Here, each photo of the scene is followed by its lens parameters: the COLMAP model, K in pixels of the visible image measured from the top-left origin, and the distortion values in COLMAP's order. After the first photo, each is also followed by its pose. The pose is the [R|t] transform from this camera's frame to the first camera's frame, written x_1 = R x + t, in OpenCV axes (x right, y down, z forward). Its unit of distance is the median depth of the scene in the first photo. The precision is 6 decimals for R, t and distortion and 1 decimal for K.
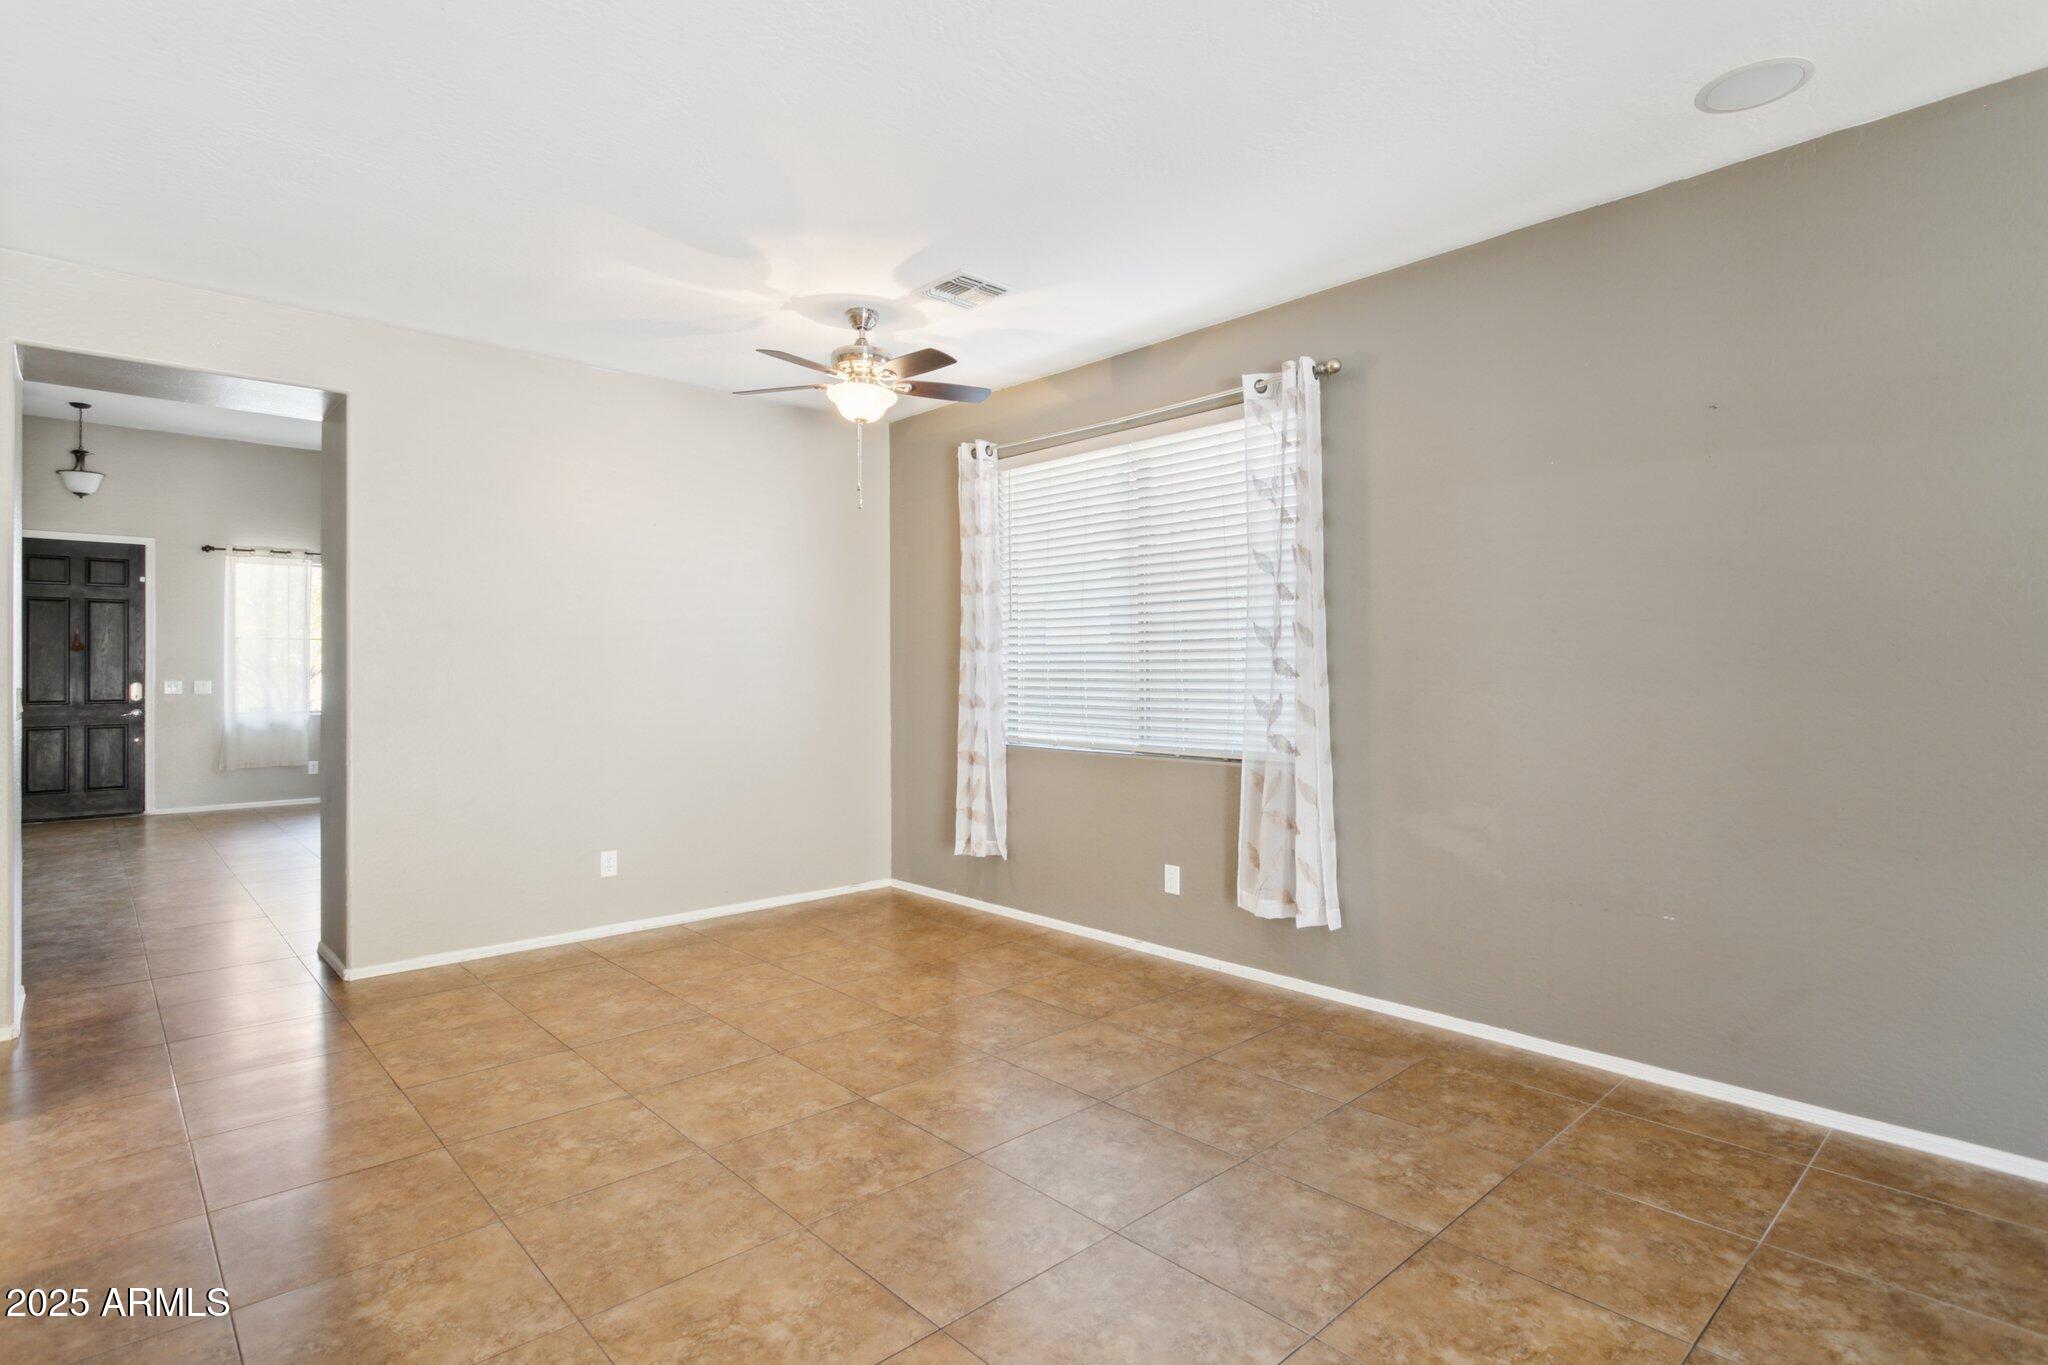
lens RADIAL K [[1030.7, 0, 1023.5], [0, 1030.7, 650.9], [0, 0, 1]] dist [-0.008174, 0.004483]
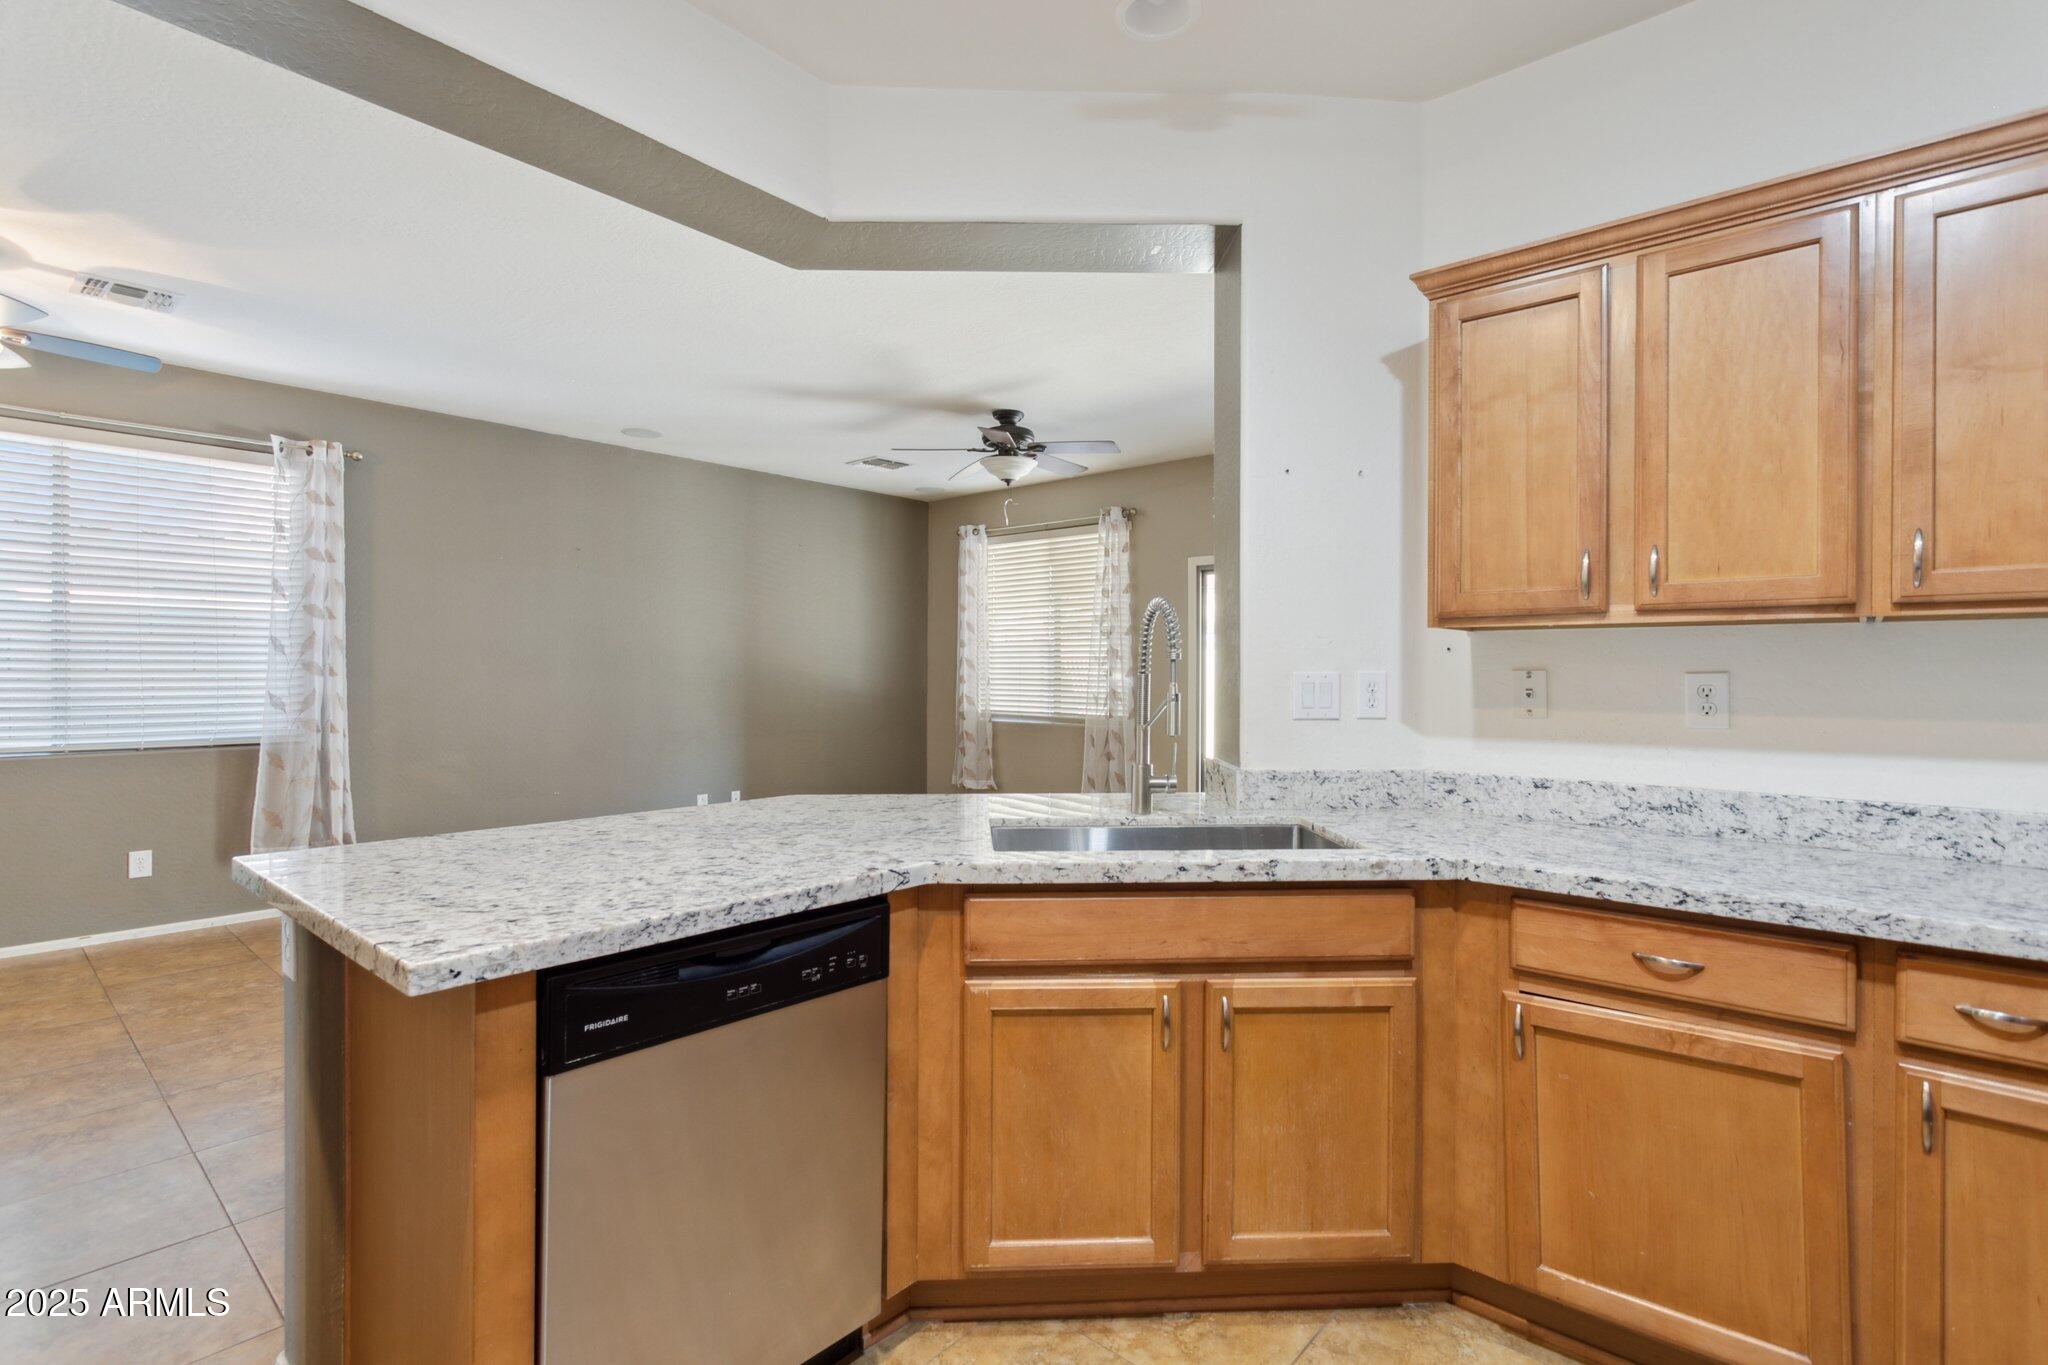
lens RADIAL K [[976.3, 0, 1010.4], [0, 976.3, 673.5], [0, 0, 1]] dist [0.006437, 0.000041]
pose [[-0.086147, 0.003792, 0.996275, -1.191408], [-0.024010, 0.999694, -0.005881, 0.007763], [-0.995993, -0.024427, -0.086030, 0.234114]]
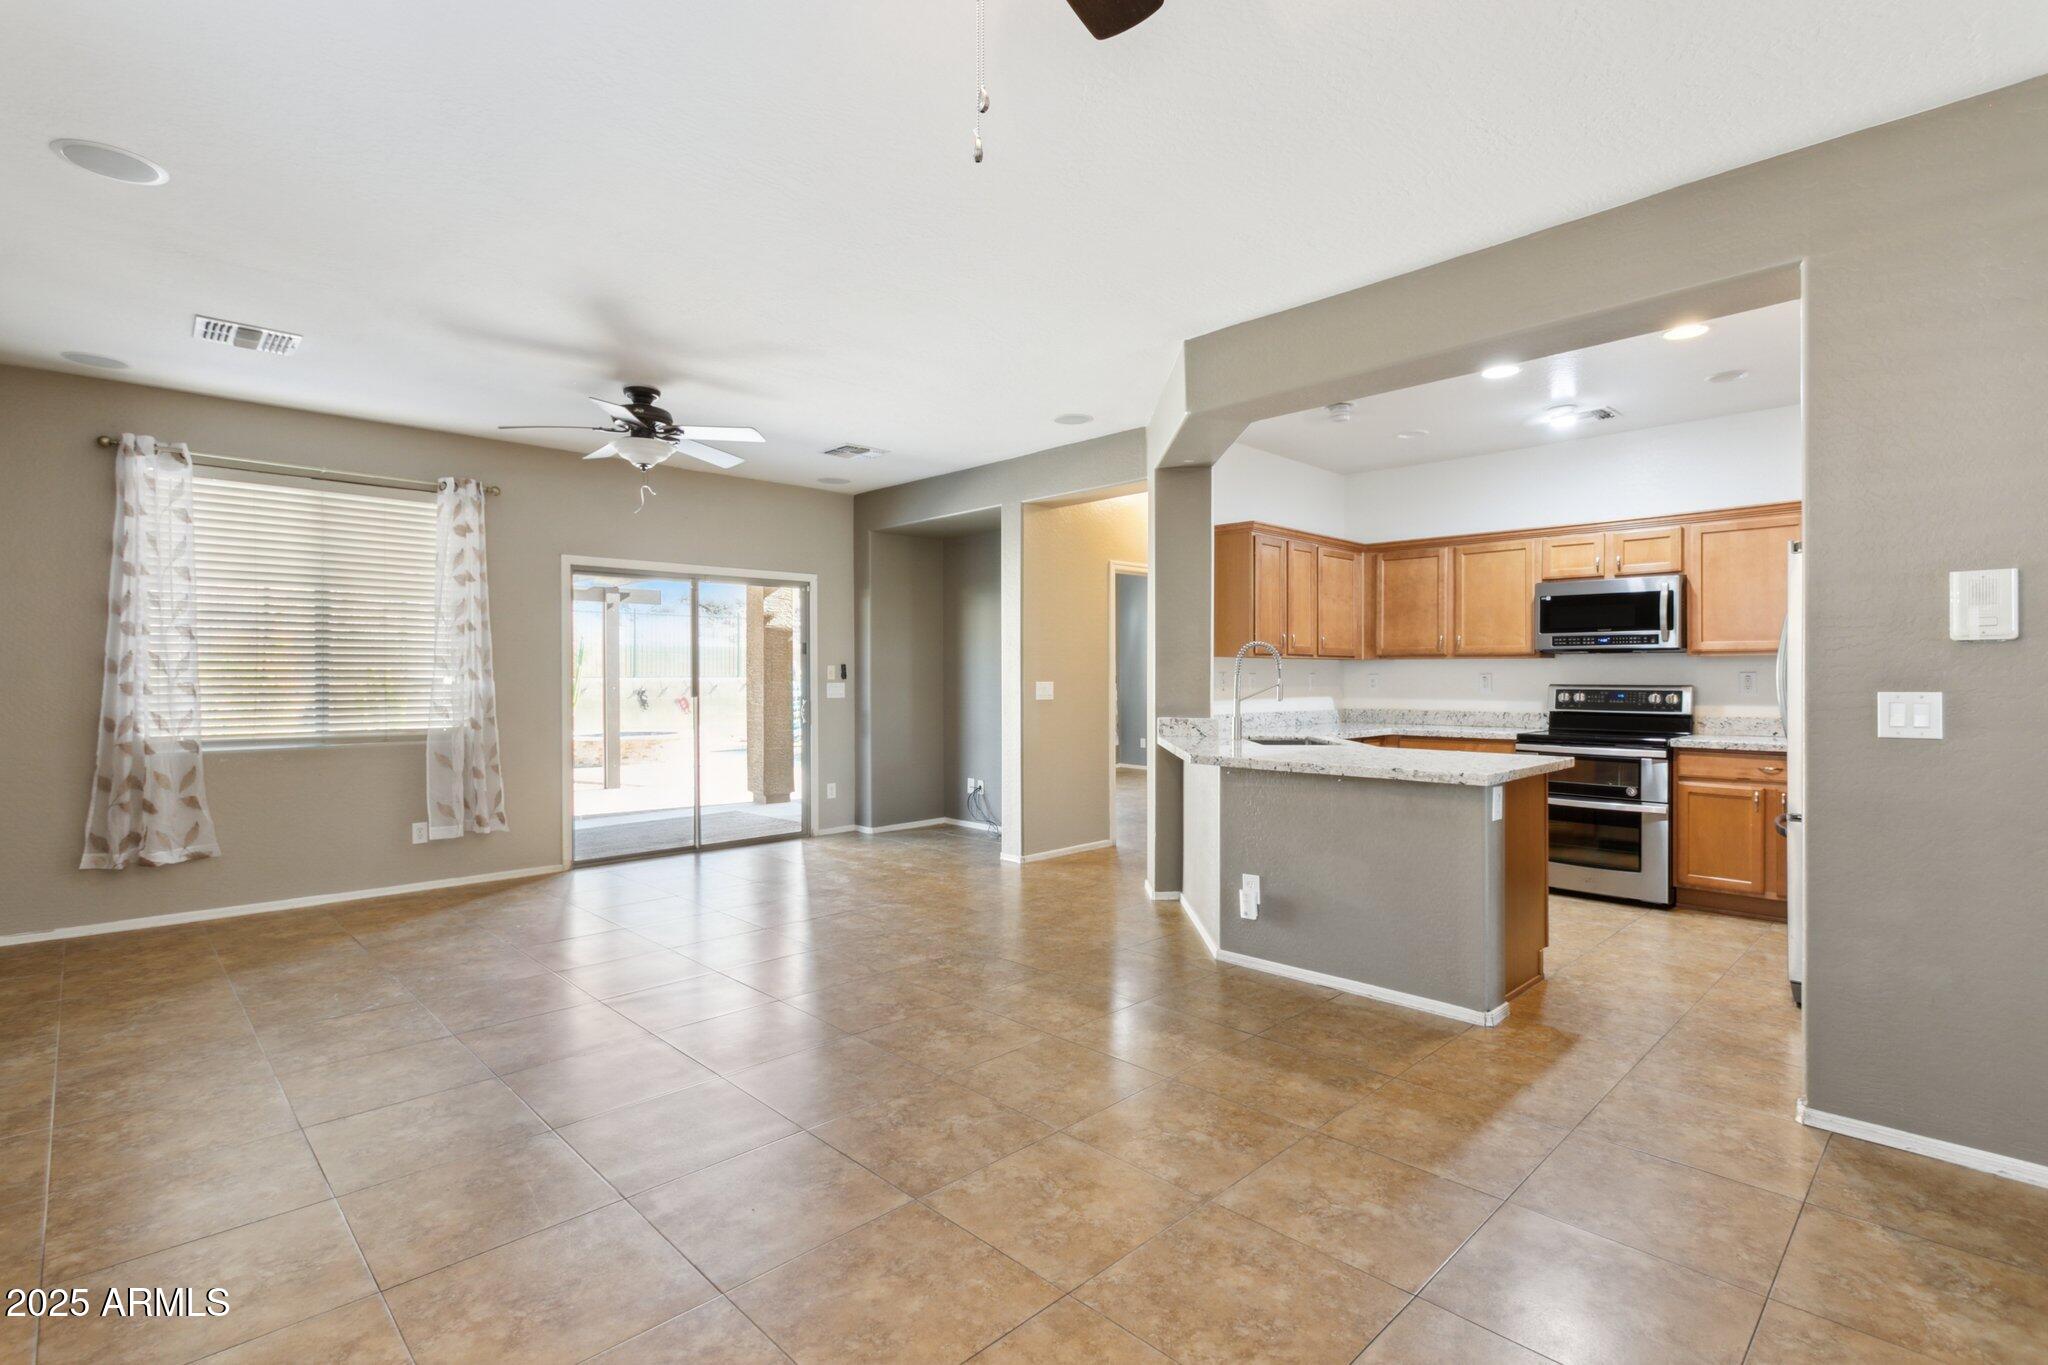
lens RADIAL K [[976.3, 0, 1029.2], [0, 976.3, 673.0], [0, 0, 1]] dist [0.006437, 0.000041]
pose [[-0.999507, 0.006213, -0.030760, -0.187921], [0.006936, 0.999701, -0.023465, 0.030814], [0.030605, -0.023667, -0.999251, 1.504310]]
